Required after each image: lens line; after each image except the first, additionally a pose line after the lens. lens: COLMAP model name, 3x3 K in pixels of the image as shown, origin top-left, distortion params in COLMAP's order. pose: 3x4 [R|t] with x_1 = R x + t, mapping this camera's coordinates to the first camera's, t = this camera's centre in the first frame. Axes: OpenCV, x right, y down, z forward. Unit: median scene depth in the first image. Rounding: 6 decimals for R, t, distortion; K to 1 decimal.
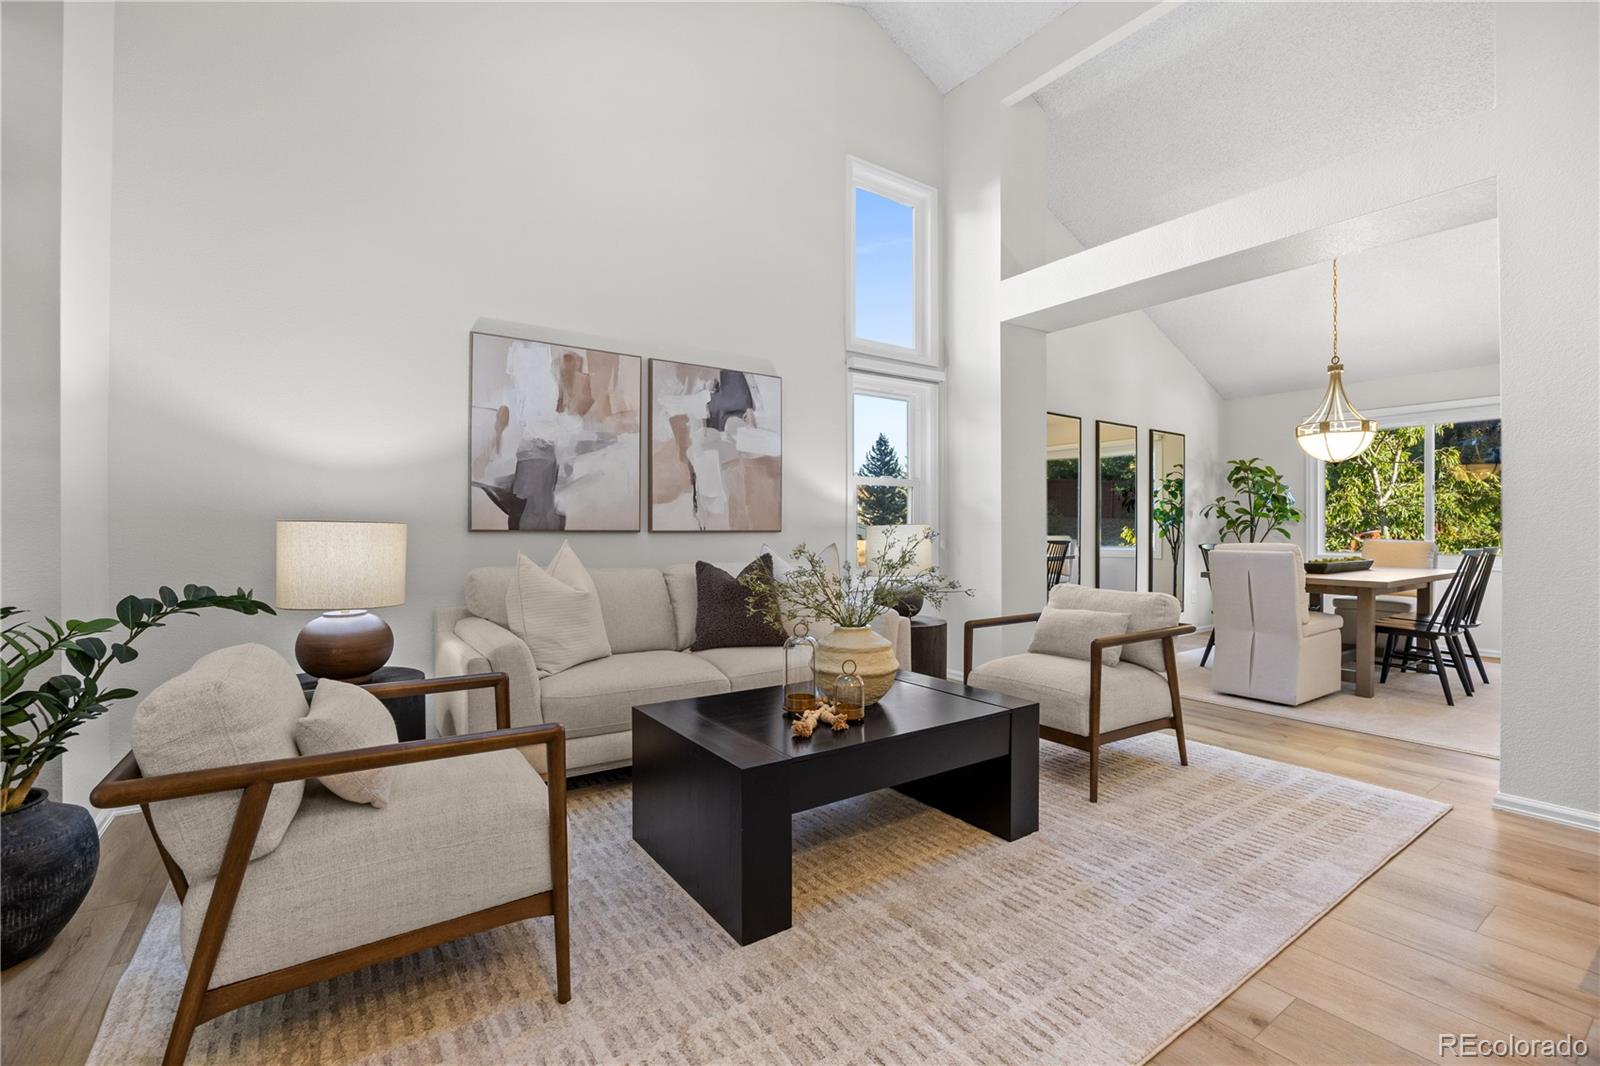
lens RADIAL K [[708.6, 0, 811.2], [0, 708.6, 522.7], [0, 0, 1]] dist [-0.015553, 0.000603]
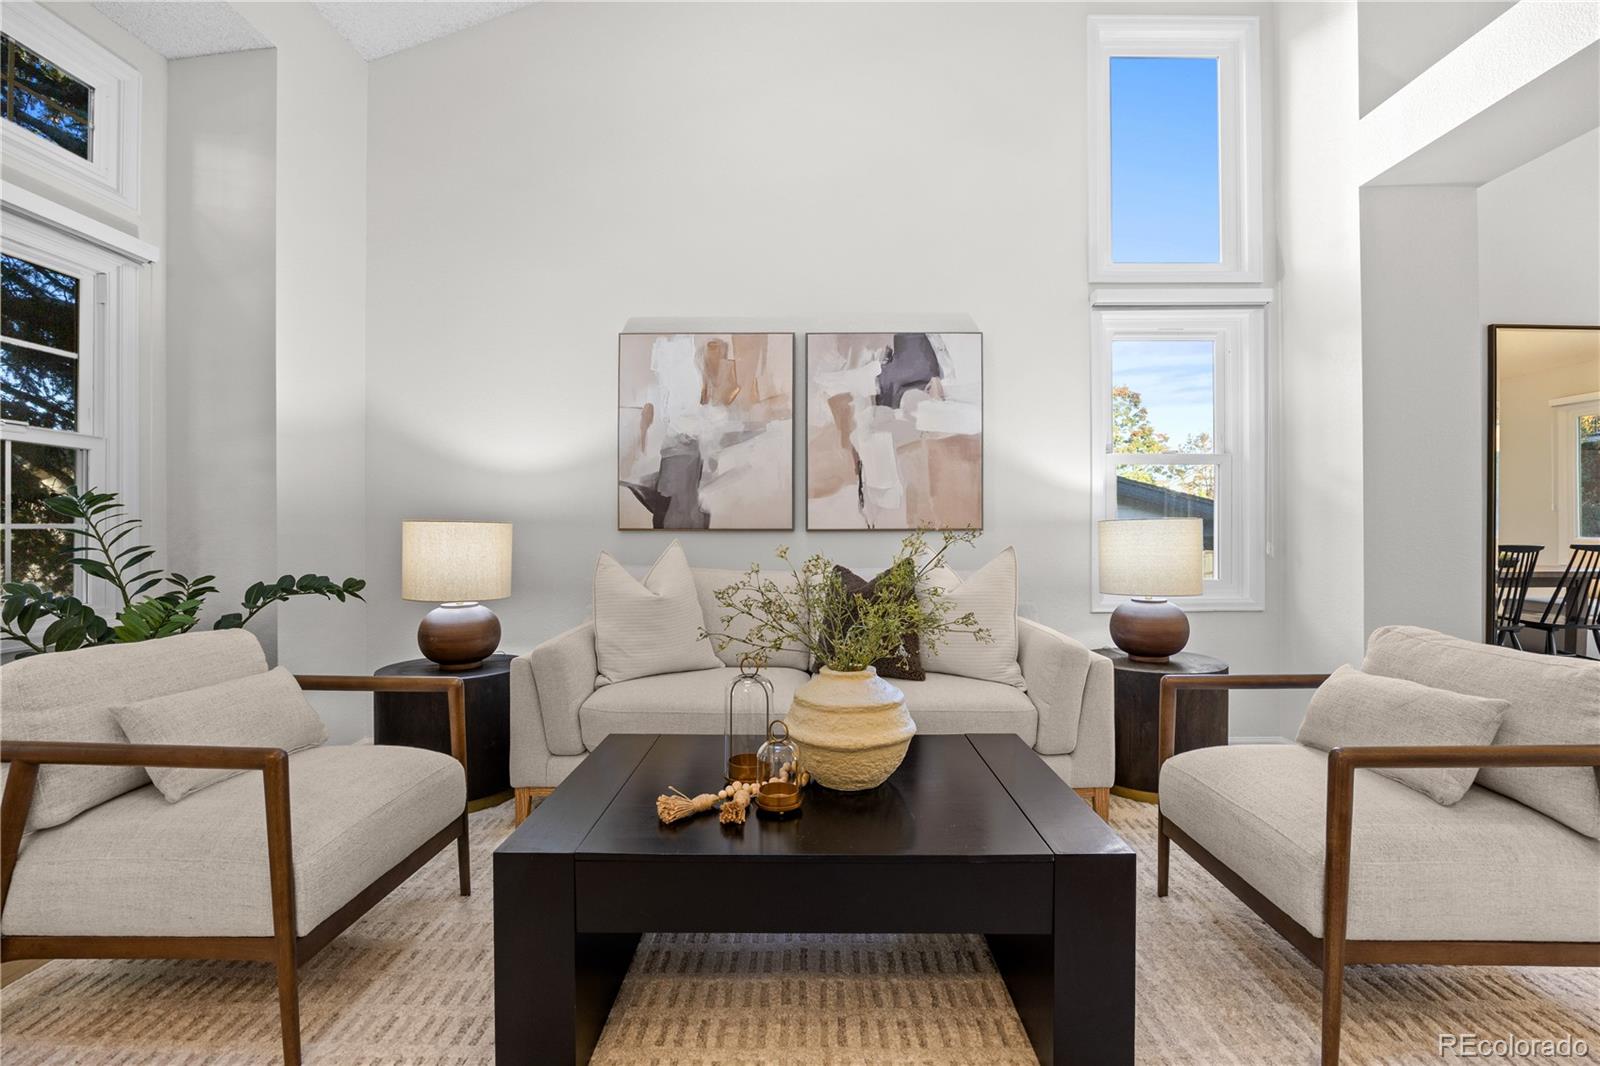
lens RADIAL K [[708.6, 0, 811.2], [0, 708.6, 522.7], [0, 0, 1]] dist [-0.015553, 0.000603]
pose [[0.813158, -0.006931, -0.582002, 0.268815], [0.007907, 0.999968, -0.000861, 0.003796], [0.581989, -0.003901, 0.813187, 0.267716]]
